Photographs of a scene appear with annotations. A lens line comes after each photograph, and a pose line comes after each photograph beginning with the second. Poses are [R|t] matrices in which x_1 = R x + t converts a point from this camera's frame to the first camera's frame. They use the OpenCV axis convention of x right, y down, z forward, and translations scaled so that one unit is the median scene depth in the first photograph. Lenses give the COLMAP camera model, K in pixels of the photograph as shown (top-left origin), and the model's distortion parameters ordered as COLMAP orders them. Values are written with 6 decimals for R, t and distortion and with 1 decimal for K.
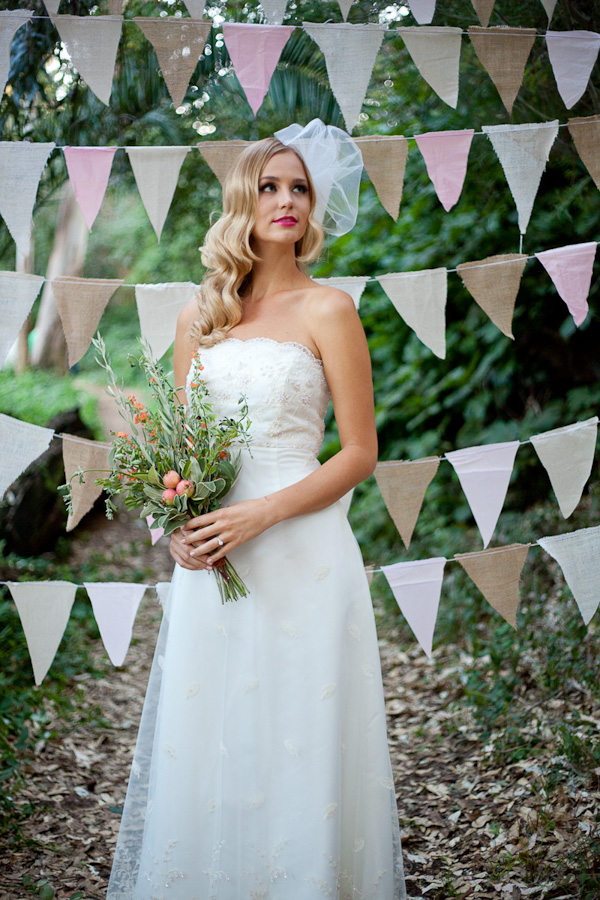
lens RADIAL K [[1314.0, 0, 301.0], [0, 1314.0, 449.8], [0, 0, 1]] dist [-0.122222, 0.000000]
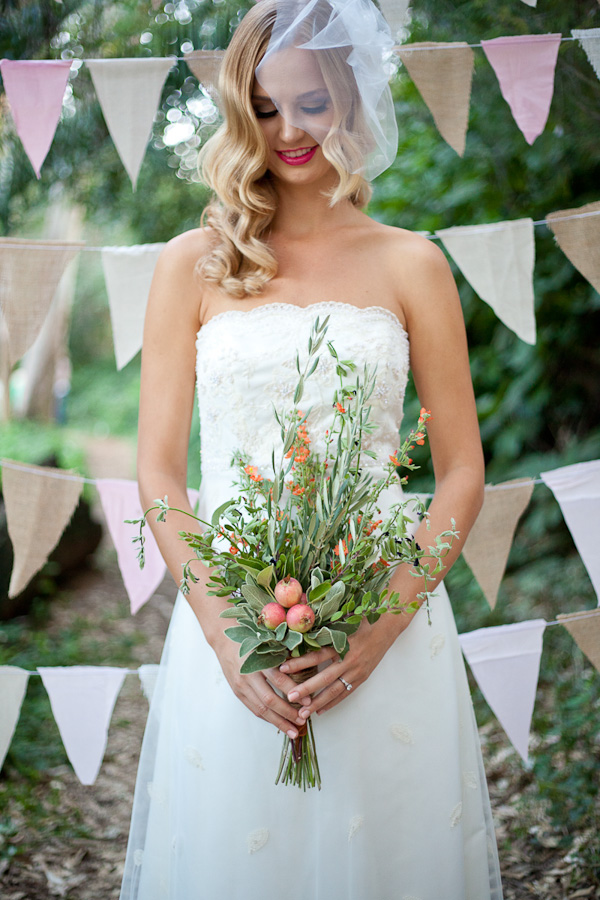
lens RADIAL K [[1314.0, 0, 295.5], [0, 1314.0, 452.0], [0, 0, 1]] dist [-0.122222, 0.000000]
pose [[0.999695, -0.024500, 0.003221, -0.025542], [0.024608, 0.998920, -0.039424, 0.015261], [-0.002251, 0.039491, 0.999217, 0.279406]]
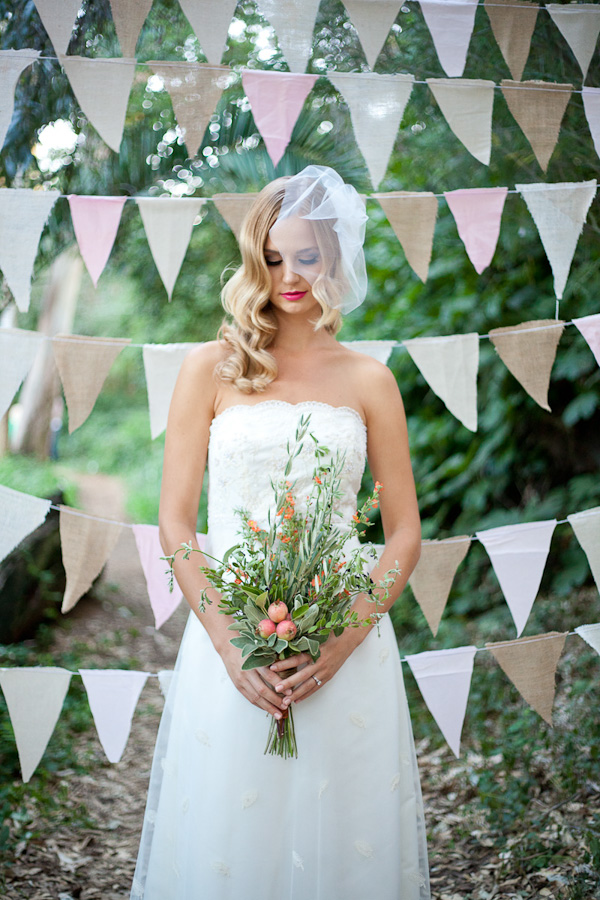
lens RADIAL K [[1314.0, 0, 300.3], [0, 1314.0, 449.9], [0, 0, 1]] dist [-0.122222, 0.000000]
pose [[0.999730, 0.015148, 0.017593, -0.030058], [-0.013835, 0.997271, -0.072525, 0.012820], [-0.018643, 0.072263, 0.997211, 0.078688]]
